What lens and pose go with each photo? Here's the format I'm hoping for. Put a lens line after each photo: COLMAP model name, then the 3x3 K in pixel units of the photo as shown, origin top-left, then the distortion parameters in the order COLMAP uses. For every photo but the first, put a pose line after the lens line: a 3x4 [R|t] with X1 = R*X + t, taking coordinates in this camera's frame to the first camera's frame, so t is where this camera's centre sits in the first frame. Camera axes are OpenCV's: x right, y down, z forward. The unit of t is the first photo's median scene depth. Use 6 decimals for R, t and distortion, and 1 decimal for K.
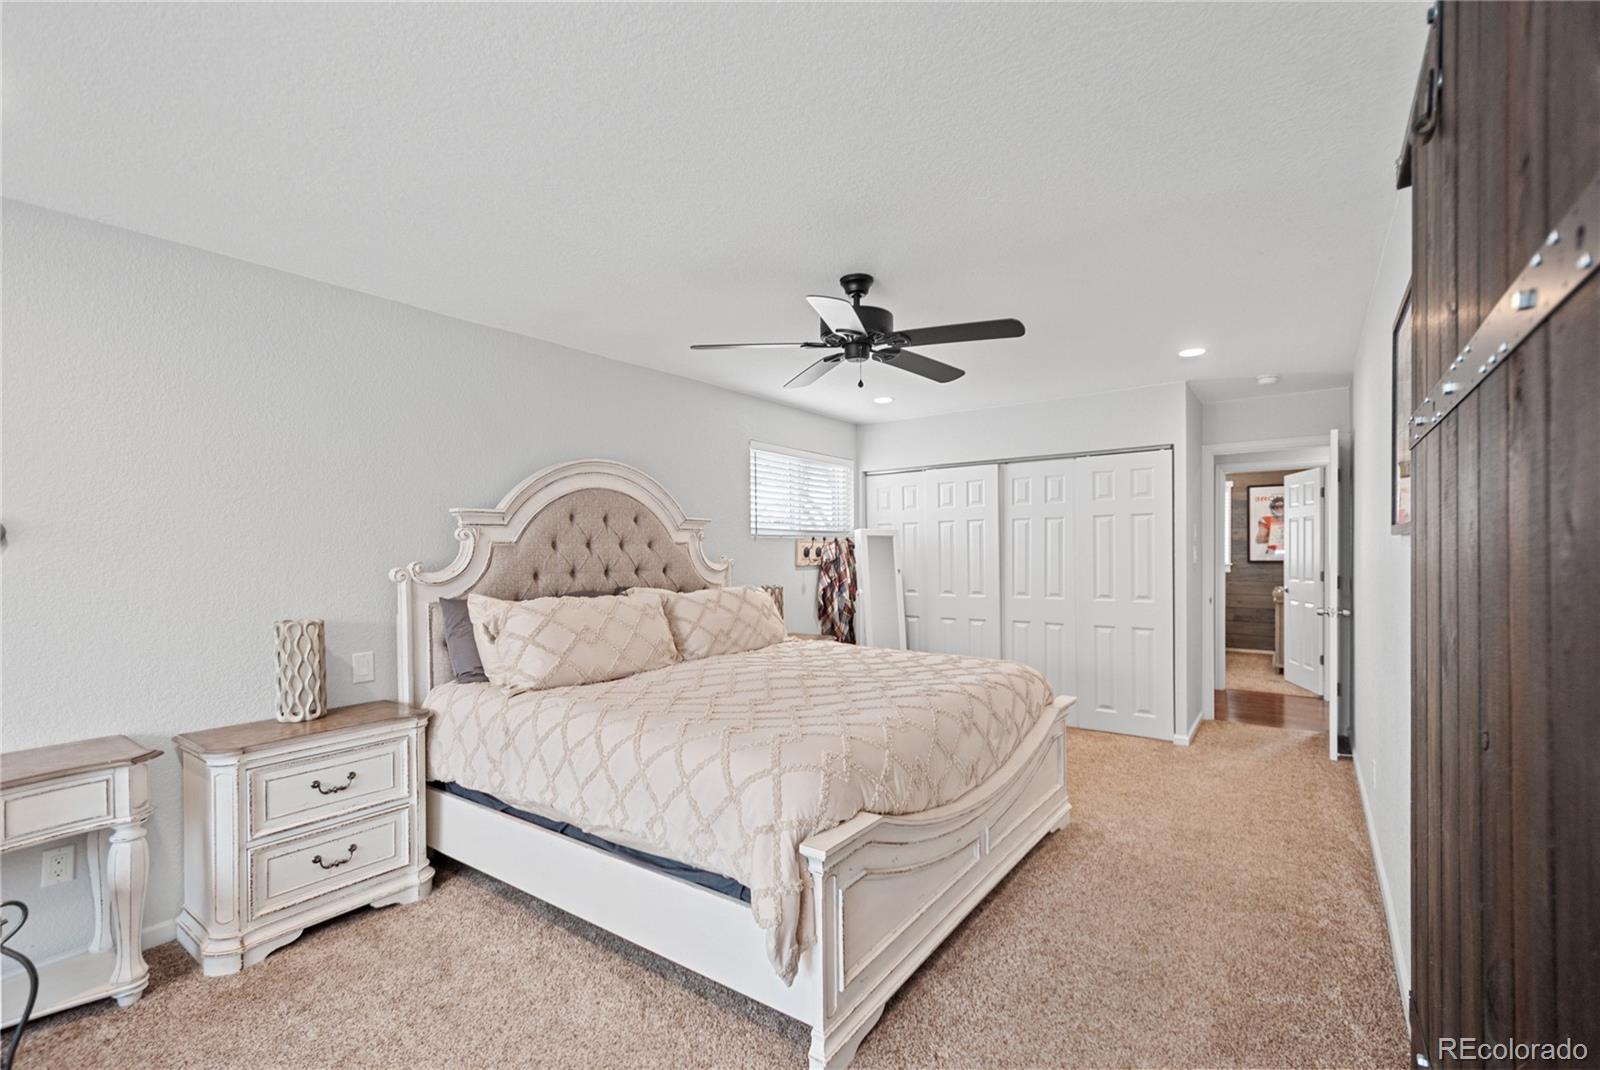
lens RADIAL K [[706.1, 0, 798.1], [0, 706.1, 556.8], [0, 0, 1]] dist [0.011108, -0.003122]
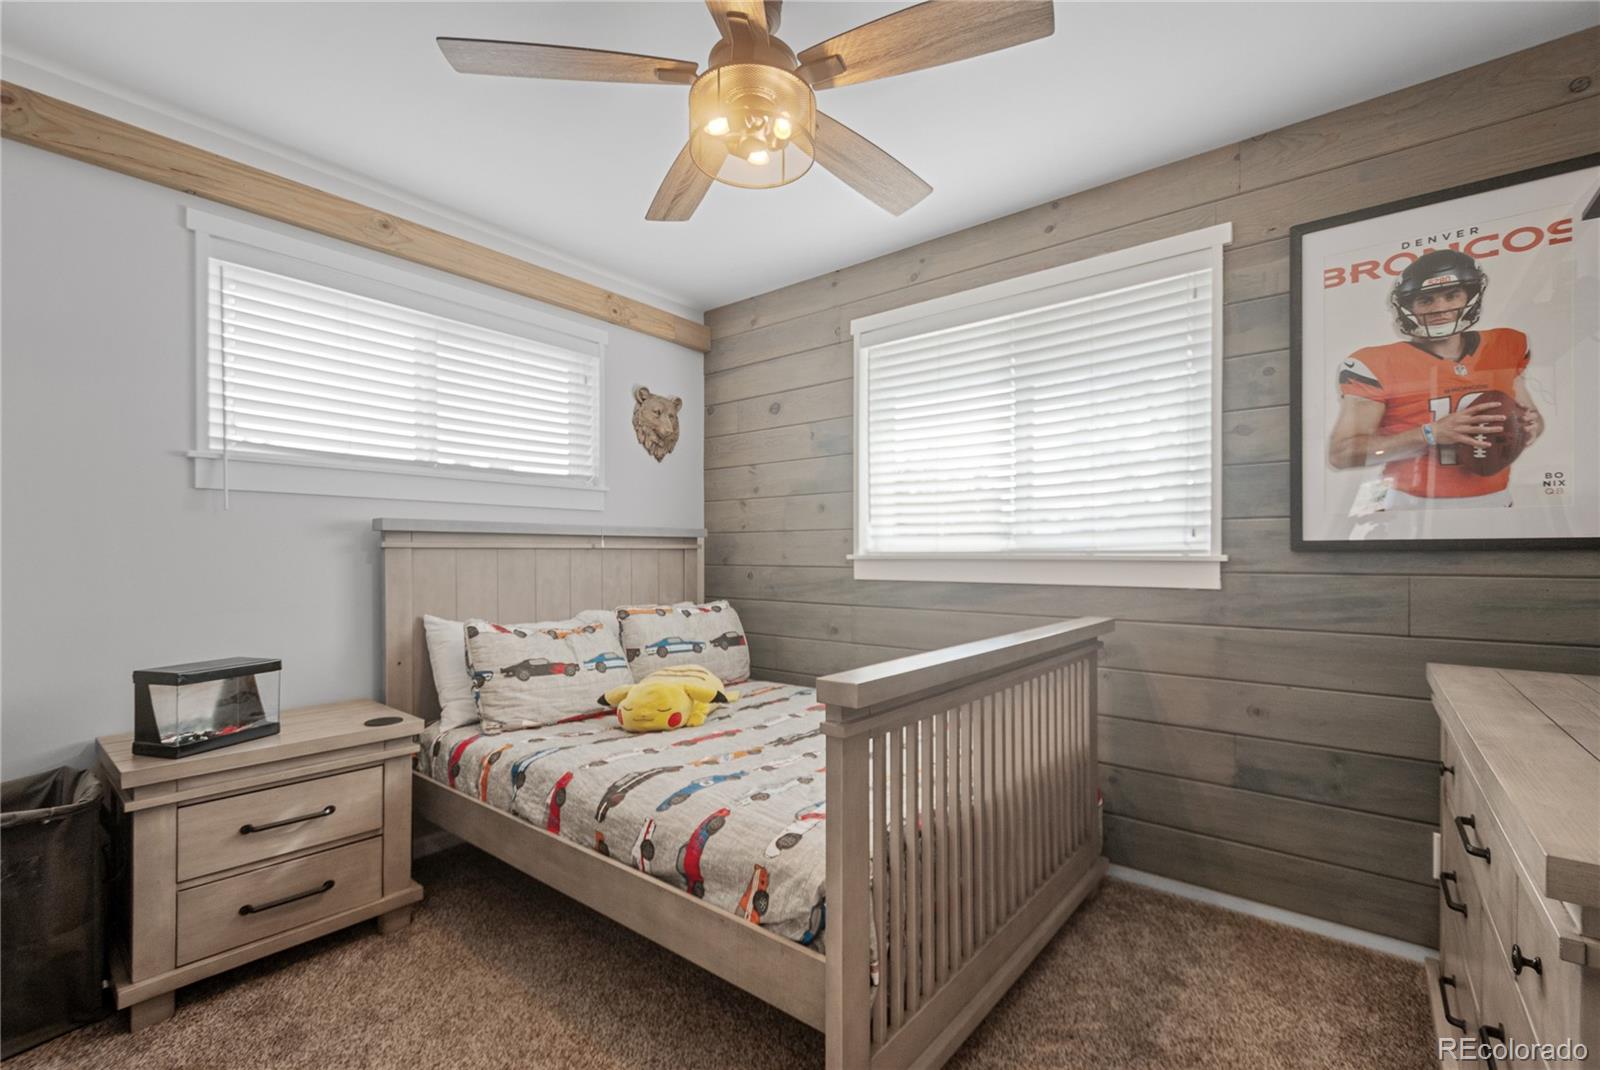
lens RADIAL K [[706.1, 0, 798.4], [0, 706.1, 541.3], [0, 0, 1]] dist [0.011108, -0.003122]
pose [[0.999266, 0.011407, -0.036581, 0.480527], [-0.011835, 0.999864, -0.011513, 0.010312], [0.036444, 0.011937, 0.999264, 0.760755]]
